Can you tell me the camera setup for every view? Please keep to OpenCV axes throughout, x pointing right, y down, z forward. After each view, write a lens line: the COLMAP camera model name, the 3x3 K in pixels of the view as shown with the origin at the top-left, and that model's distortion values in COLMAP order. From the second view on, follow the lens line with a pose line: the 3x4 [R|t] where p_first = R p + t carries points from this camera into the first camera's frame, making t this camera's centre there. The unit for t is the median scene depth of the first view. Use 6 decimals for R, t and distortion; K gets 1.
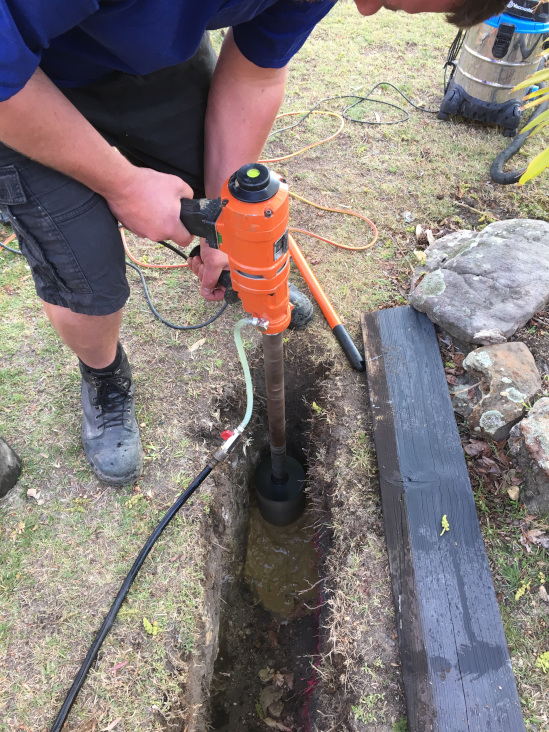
lens RADIAL K [[612.2, 0, 272.0], [0, 612.2, 361.0], [0, 0, 1]] dist [0.064036, -0.087372]
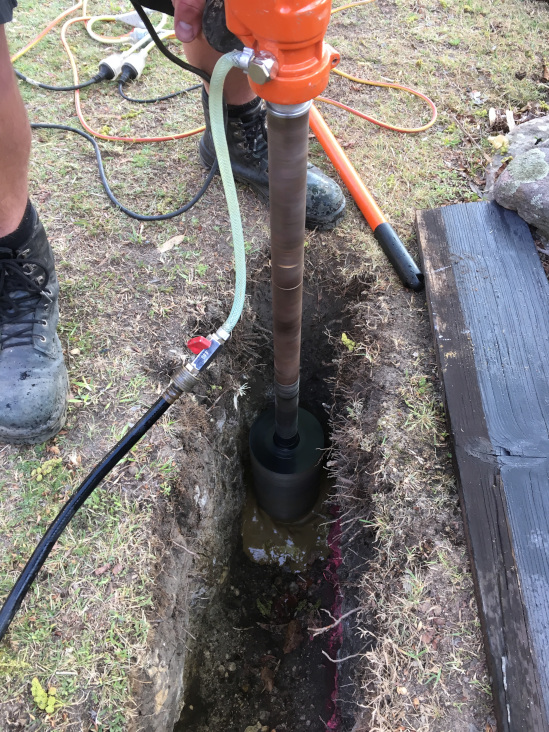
lens RADIAL K [[612.2, 0, 271.4], [0, 612.2, 363.0], [0, 0, 1]] dist [0.064036, -0.087372]
pose [[0.999230, 0.038486, -0.007686, -0.002930], [-0.038269, 0.998910, 0.026728, 0.088098], [0.008706, -0.026413, 0.999613, 0.357224]]
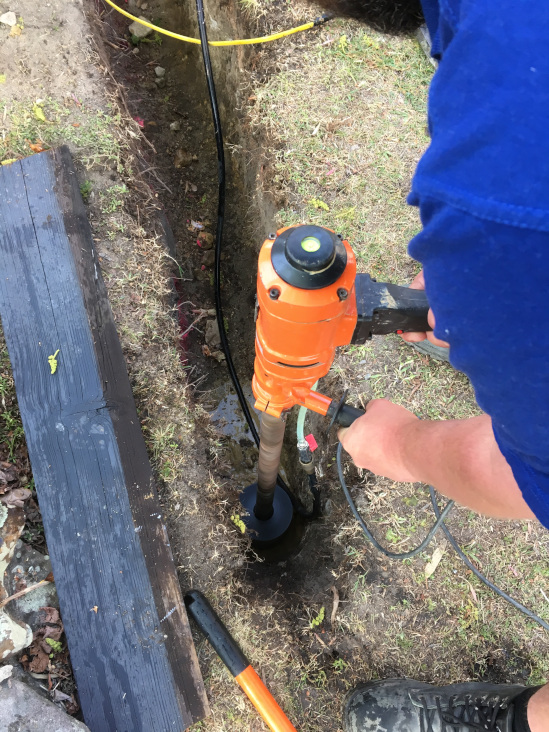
lens RADIAL K [[612.2, 0, 273.6], [0, 612.2, 367.1], [0, 0, 1]] dist [0.064036, -0.087372]
pose [[-0.948479, 0.270230, -0.165418, 0.108606], [-0.288702, -0.522020, 0.802588, -0.442823], [0.130532, 0.808994, 0.573141, 0.456369]]
